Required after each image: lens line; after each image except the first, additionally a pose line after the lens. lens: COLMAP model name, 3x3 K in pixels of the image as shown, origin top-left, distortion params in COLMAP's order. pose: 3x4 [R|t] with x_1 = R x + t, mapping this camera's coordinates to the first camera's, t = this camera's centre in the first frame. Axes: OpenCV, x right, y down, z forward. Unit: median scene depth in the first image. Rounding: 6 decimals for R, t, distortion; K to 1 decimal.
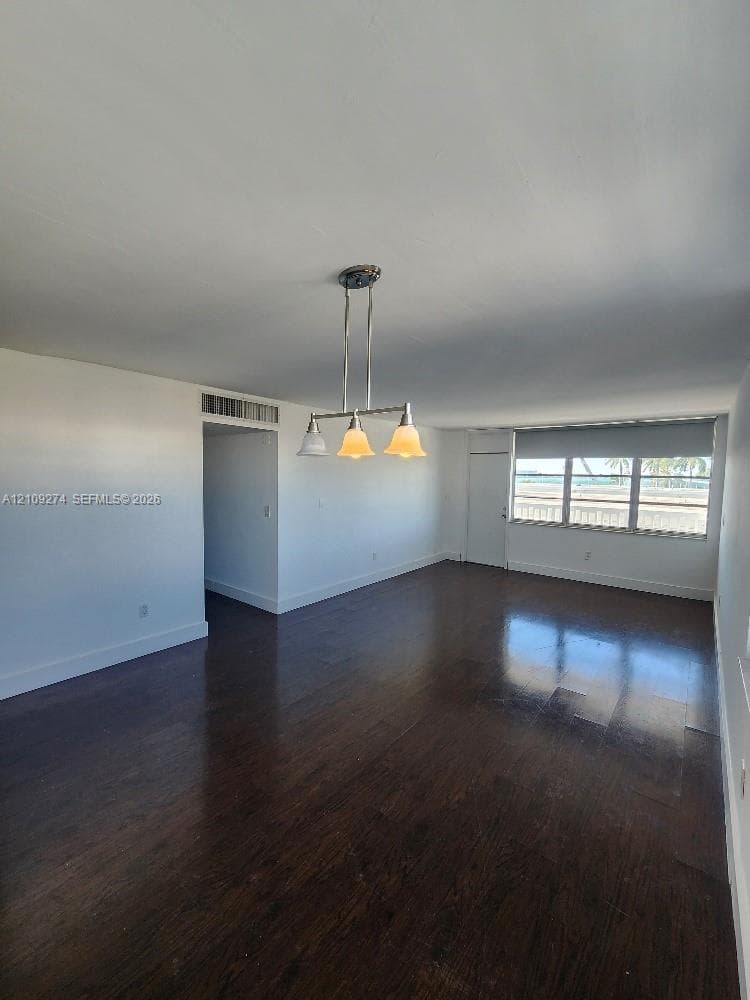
lens RADIAL K [[411.3, 0, 375.0], [0, 411.3, 500.0], [0, 0, 1]] dist [0.000562, 0.000069]
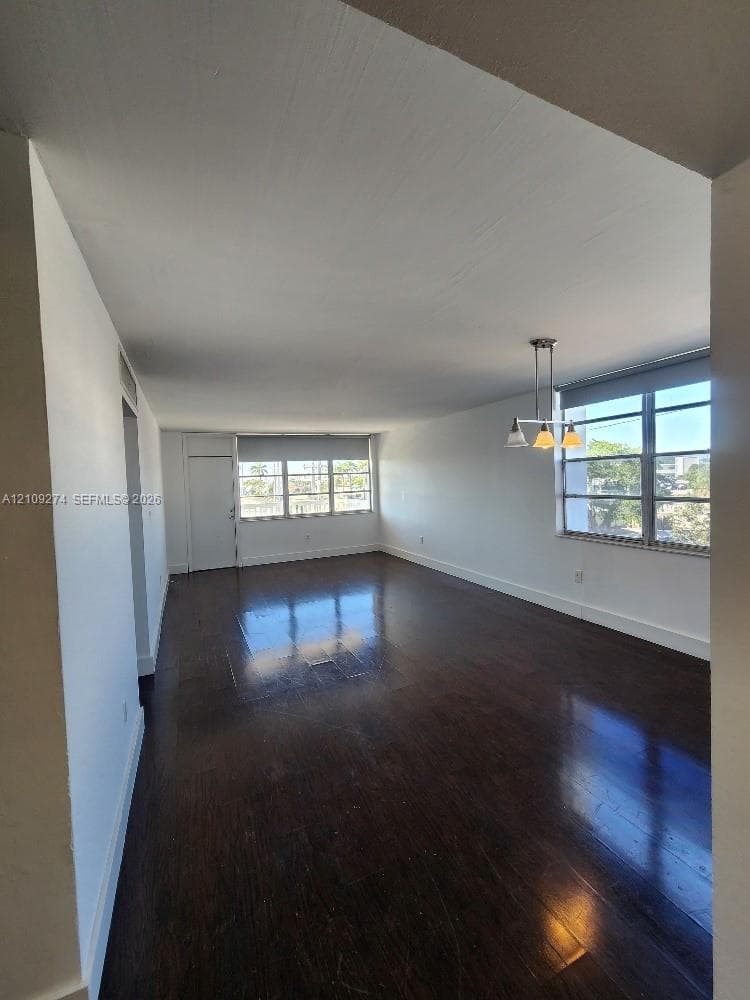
lens RADIAL K [[411.3, 0, 375.0], [0, 411.3, 500.0], [0, 0, 1]] dist [0.000562, 0.000069]
pose [[0.453828, -0.077795, 0.887687, -0.517366], [0.097768, 0.994515, 0.037173, -0.008155], [-0.885709, 0.069918, 0.458945, 0.241332]]
